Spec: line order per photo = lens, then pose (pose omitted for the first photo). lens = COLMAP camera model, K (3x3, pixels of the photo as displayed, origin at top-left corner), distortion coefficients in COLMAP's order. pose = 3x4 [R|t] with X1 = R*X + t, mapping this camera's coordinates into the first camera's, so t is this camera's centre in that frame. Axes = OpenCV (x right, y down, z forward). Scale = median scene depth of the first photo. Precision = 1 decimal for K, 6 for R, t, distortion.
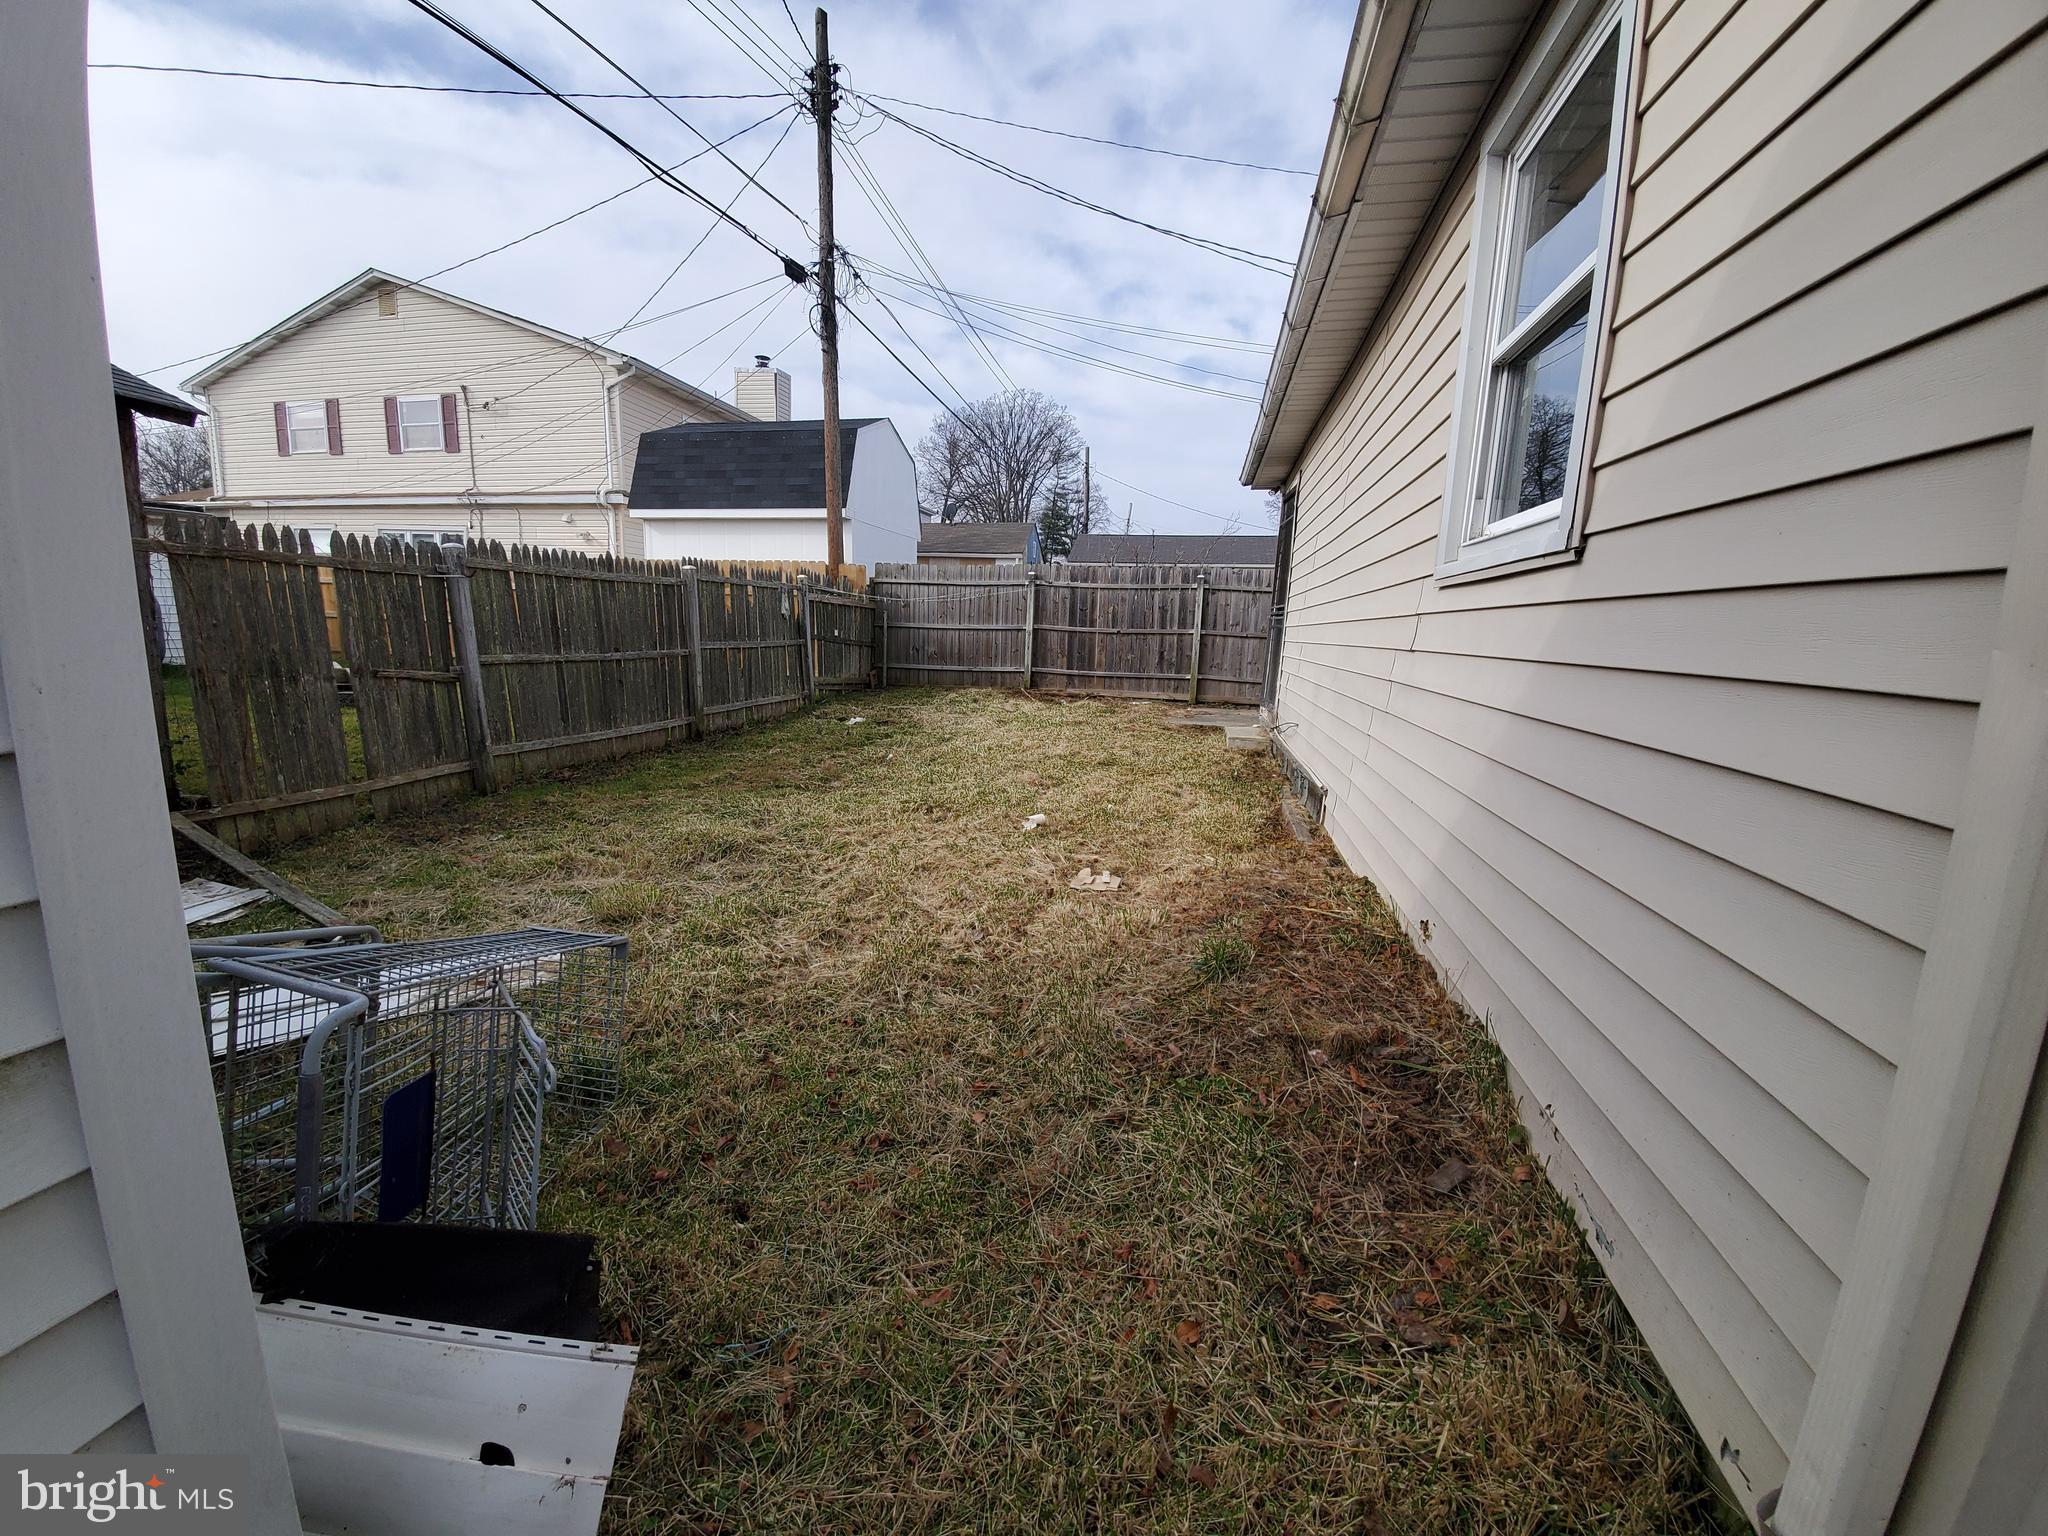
lens RADIAL K [[826.9, 0, 1024.2], [0, 826.9, 783.6], [0, 0, 1]] dist [-0.000933, -0.009867]
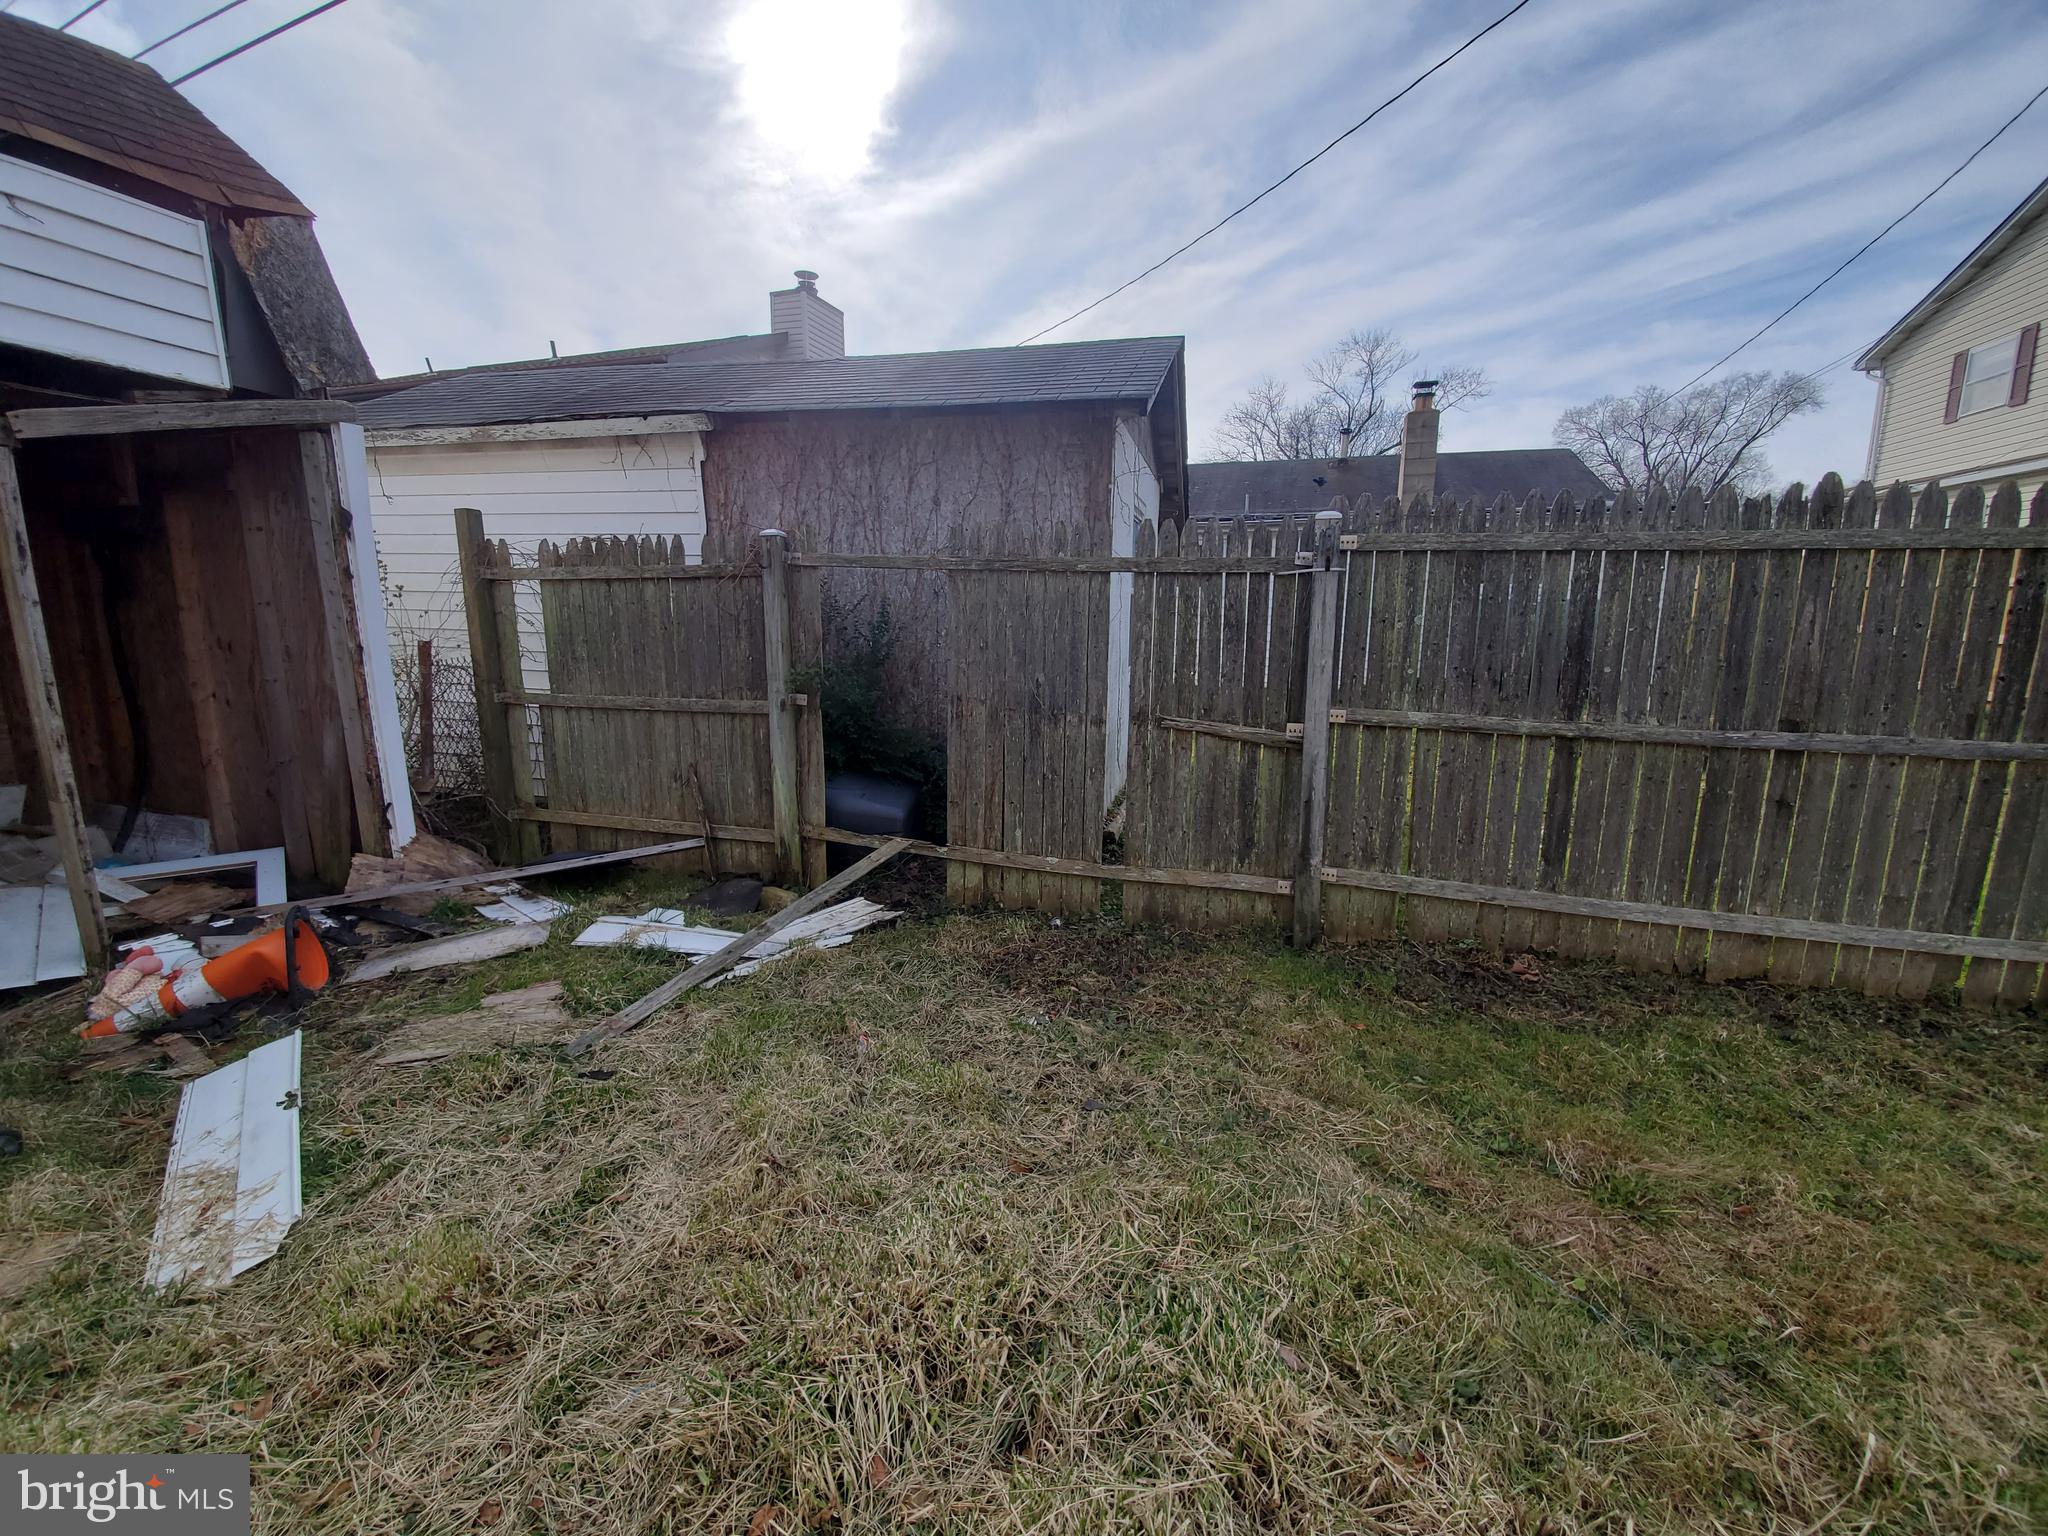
lens RADIAL K [[826.9, 0, 1053.9], [0, 826.9, 780.6], [0, 0, 1]] dist [-0.000933, -0.009867]
pose [[-0.122228, 0.167593, -0.978250, -0.071050], [-0.193458, 0.962712, 0.189102, -0.158948], [0.973465, 0.212364, -0.085248, 0.778919]]
